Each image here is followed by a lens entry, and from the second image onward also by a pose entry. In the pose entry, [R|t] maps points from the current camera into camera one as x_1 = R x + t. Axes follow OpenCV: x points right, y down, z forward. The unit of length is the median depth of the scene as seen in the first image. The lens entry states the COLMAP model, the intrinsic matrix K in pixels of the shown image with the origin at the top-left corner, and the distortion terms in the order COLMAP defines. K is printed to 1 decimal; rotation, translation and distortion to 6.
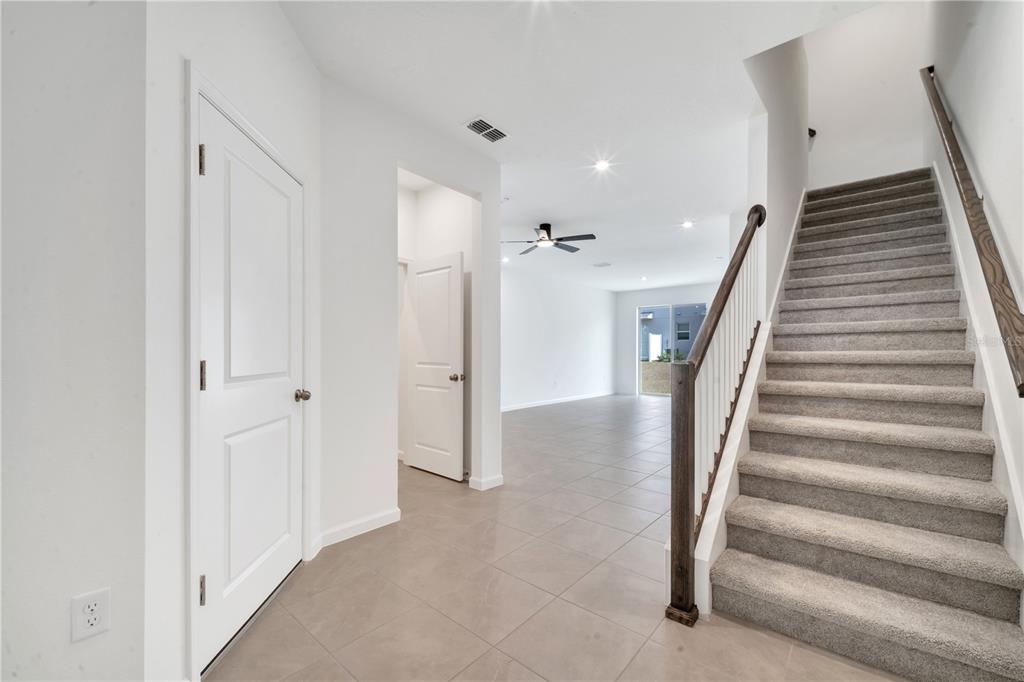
lens RADIAL K [[415.7, 0, 513.4], [0, 415.7, 346.0], [0, 0, 1]] dist [0.008544, -0.005041]
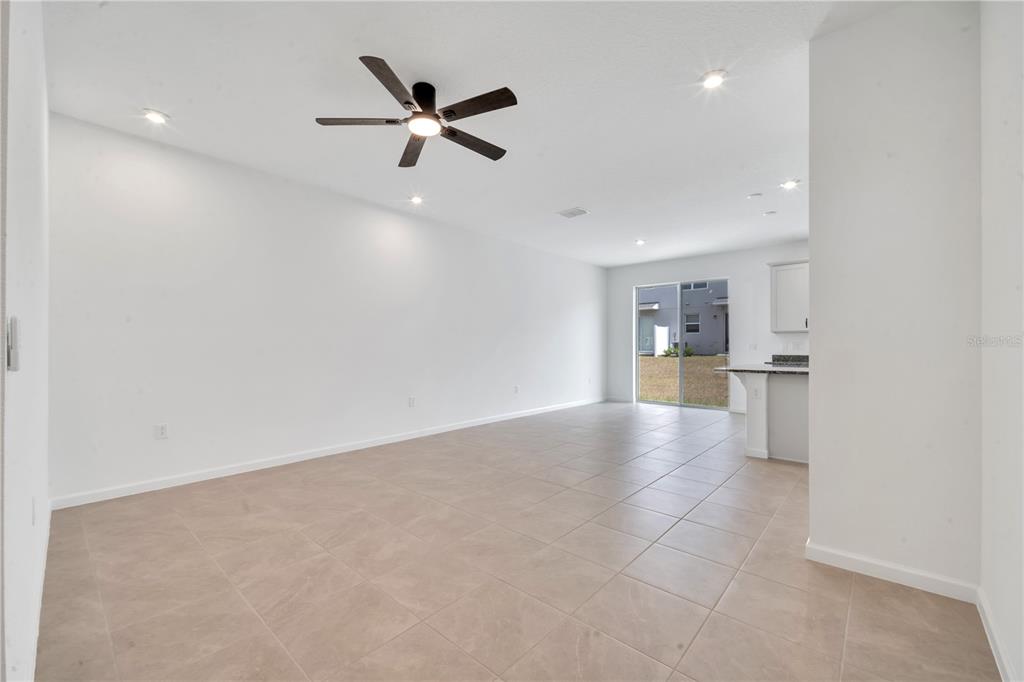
lens RADIAL K [[415.7, 0, 509.4], [0, 415.7, 347.0], [0, 0, 1]] dist [0.008544, -0.005041]
pose [[0.999689, -0.003799, -0.024644, 0.054840], [0.004160, 0.999885, 0.014606, 0.003166], [0.024586, -0.014704, 0.999590, 0.144060]]
